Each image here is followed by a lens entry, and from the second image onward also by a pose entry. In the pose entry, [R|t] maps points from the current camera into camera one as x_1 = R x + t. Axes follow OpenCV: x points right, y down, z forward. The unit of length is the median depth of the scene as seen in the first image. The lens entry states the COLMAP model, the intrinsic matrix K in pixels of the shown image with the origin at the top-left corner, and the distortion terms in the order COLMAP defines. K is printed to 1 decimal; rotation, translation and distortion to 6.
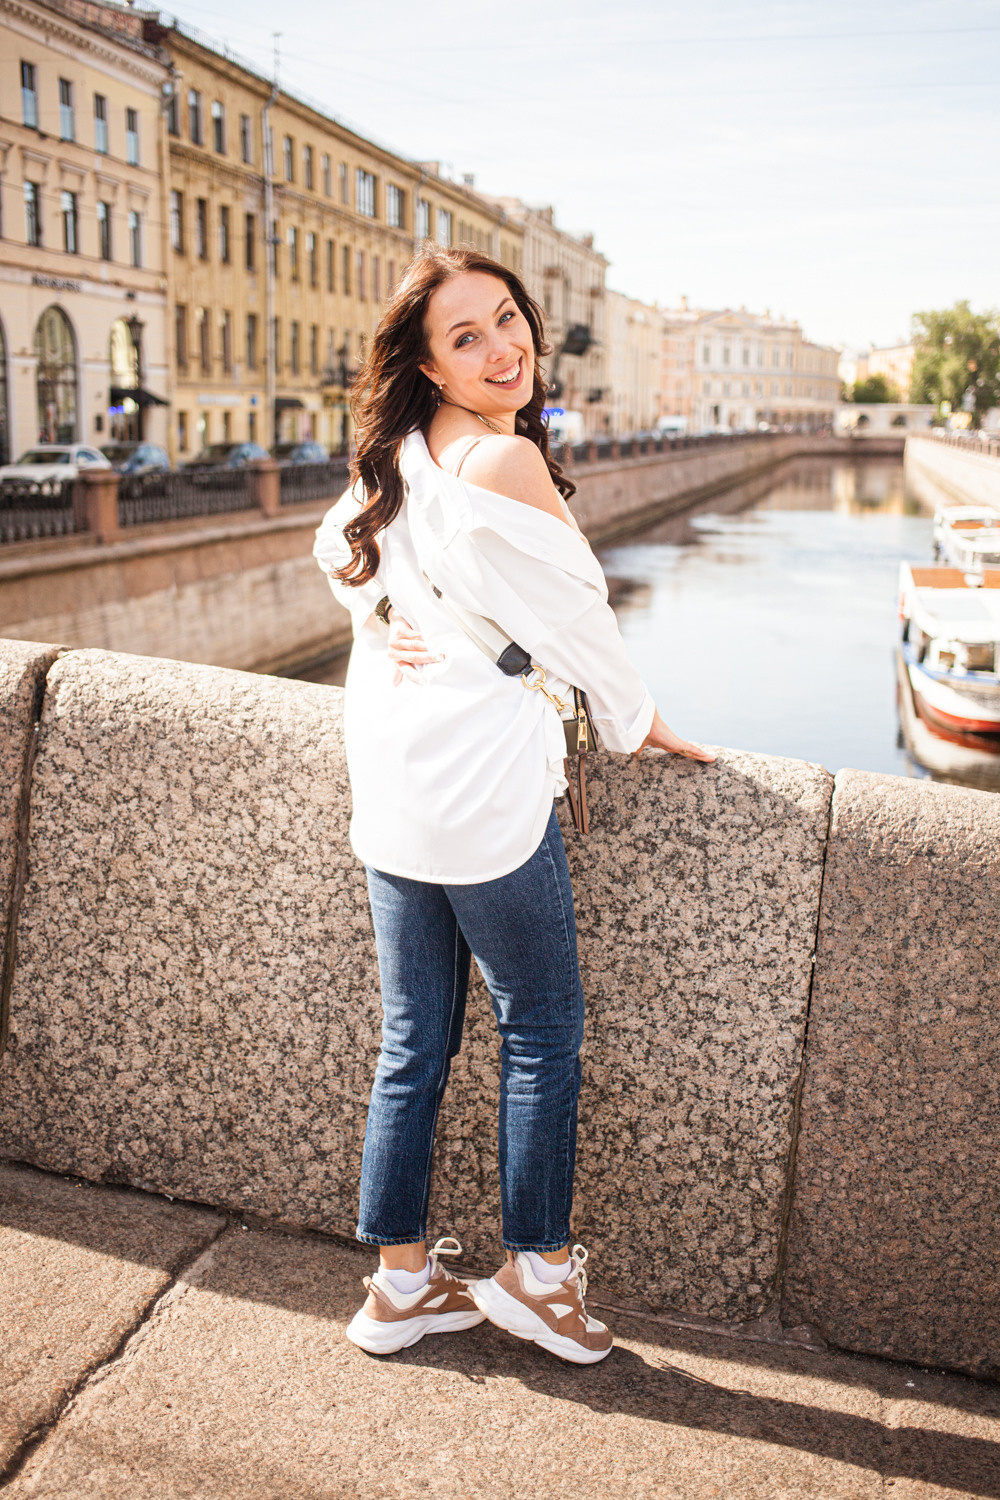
lens RADIAL K [[1666.1, 0, 496.9], [0, 1666.1, 761.8], [0, 0, 1]] dist [-0.080692, 0.138006]
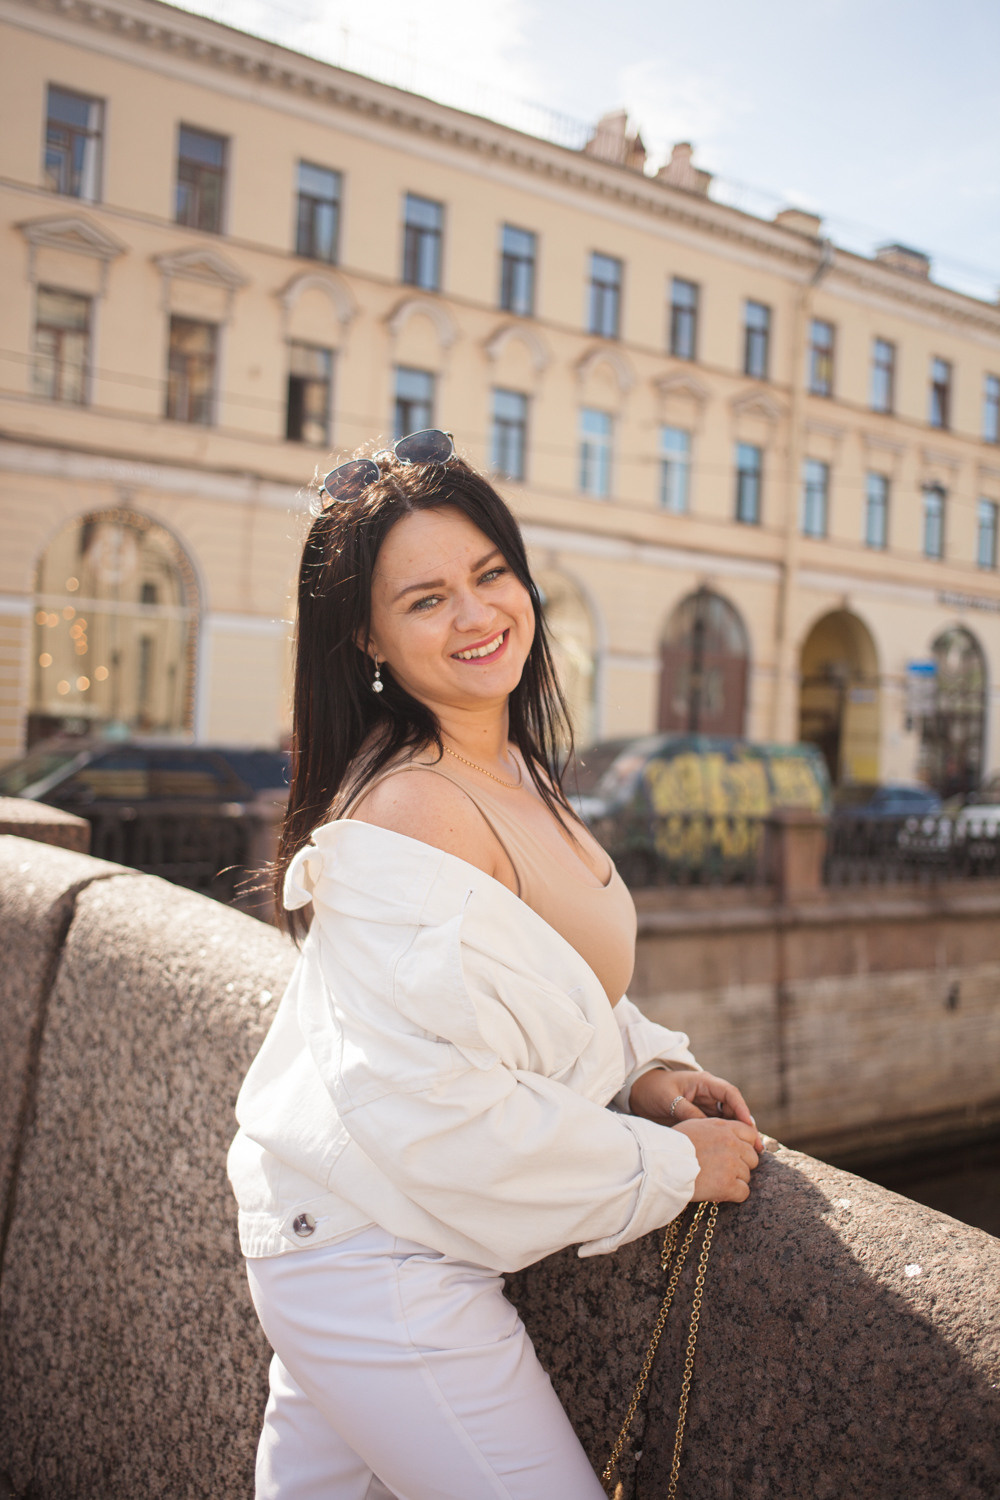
lens RADIAL K [[1666.1, 0, 496.9], [0, 1666.1, 761.8], [0, 0, 1]] dist [-0.080692, 0.138006]
pose [[0.793346, 0.037590, -0.607609, 0.462702], [-0.164448, 0.974219, -0.154446, -0.022241], [0.586139, 0.222449, 0.779075, 0.417622]]
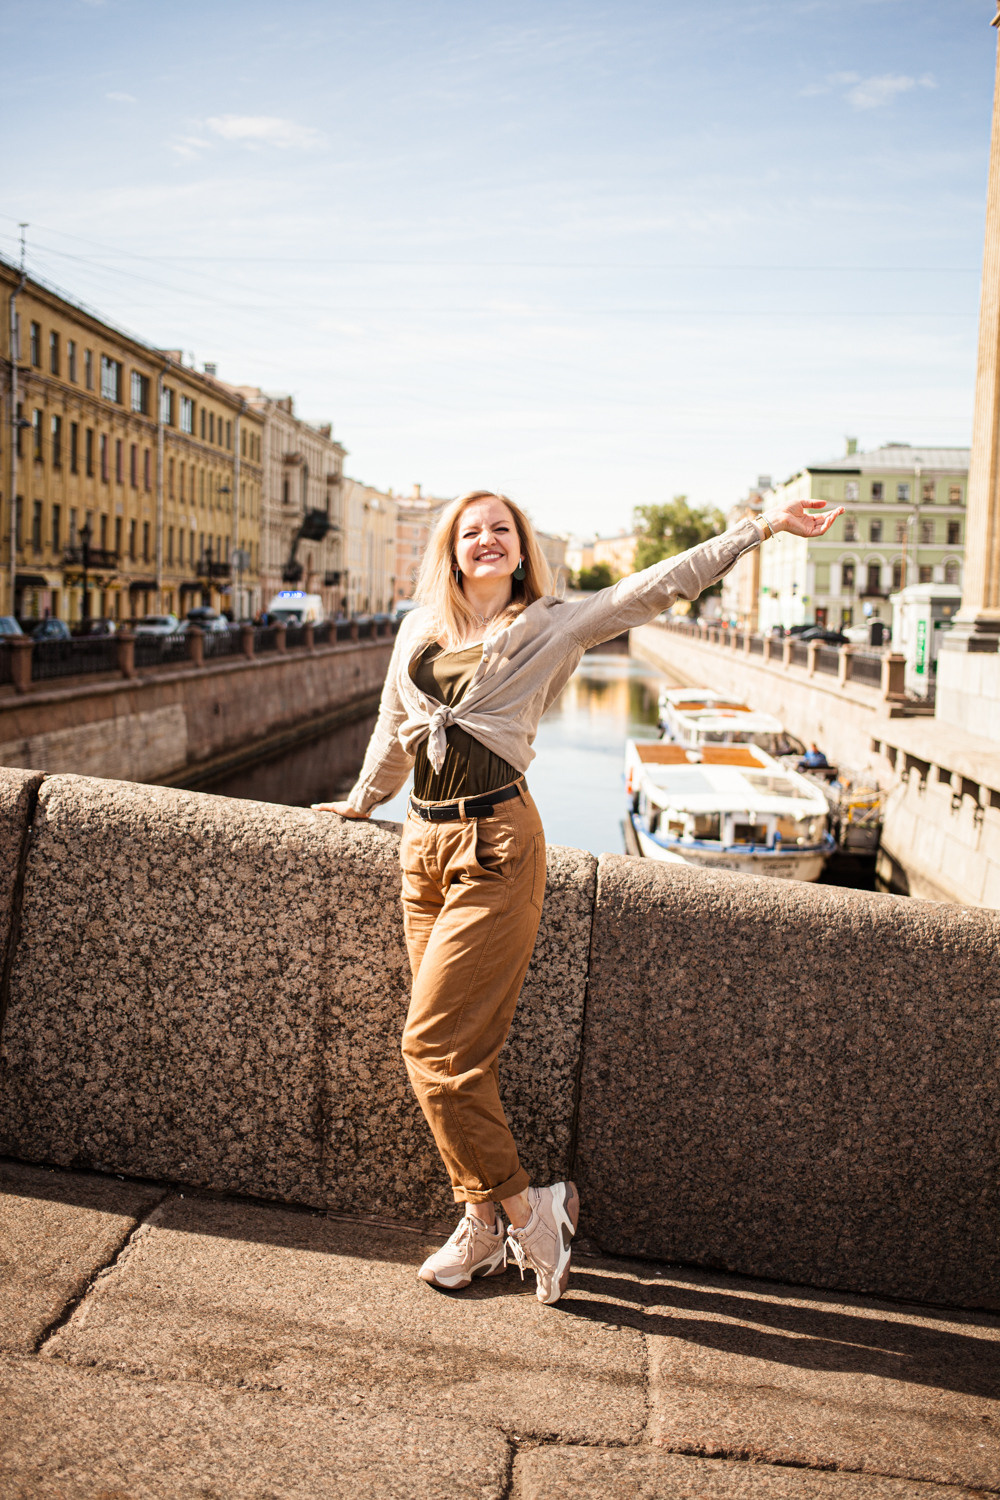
lens RADIAL K [[1666.1, 0, 496.9], [0, 1666.1, 761.8], [0, 0, 1]] dist [-0.080692, 0.138006]
pose [[0.987317, 0.003852, 0.158712, -0.114779], [0.013191, 0.994258, -0.106190, 0.075971], [-0.158210, 0.106936, 0.981598, -0.427372]]
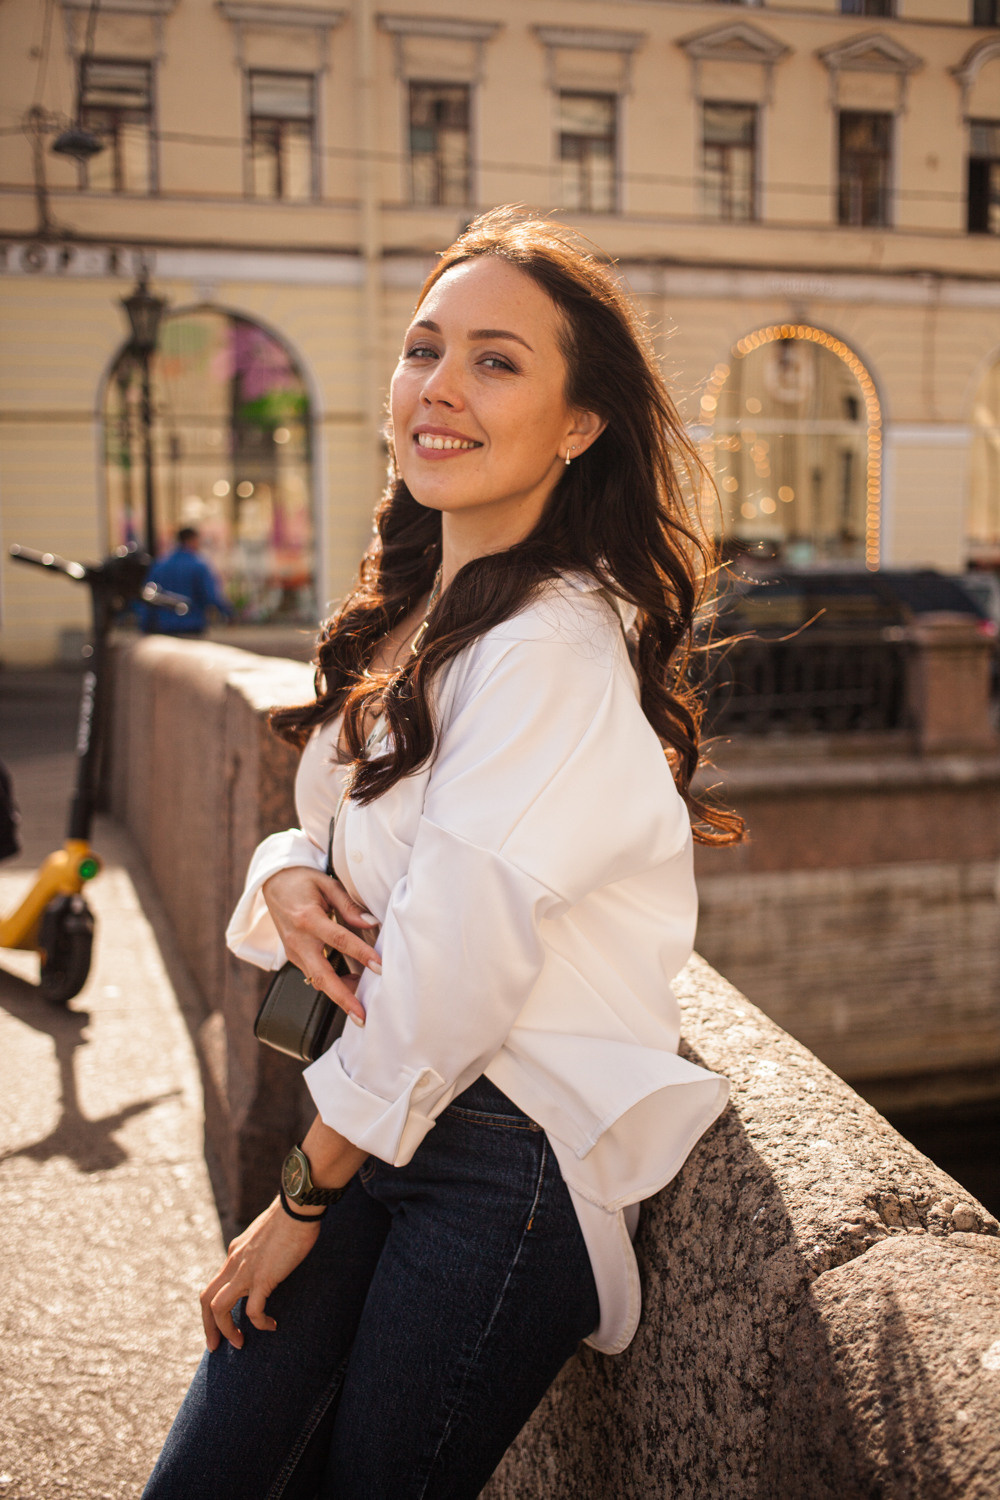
lens RADIAL K [[1666.1, 0, 496.9], [0, 1666.1, 761.8], [0, 0, 1]] dist [-0.080692, 0.138006]
pose [[0.473378, 0.105996, -0.874459, 0.493038], [-0.169914, 0.985077, 0.027423, -0.104117], [0.864316, 0.135601, 0.484325, 0.633897]]
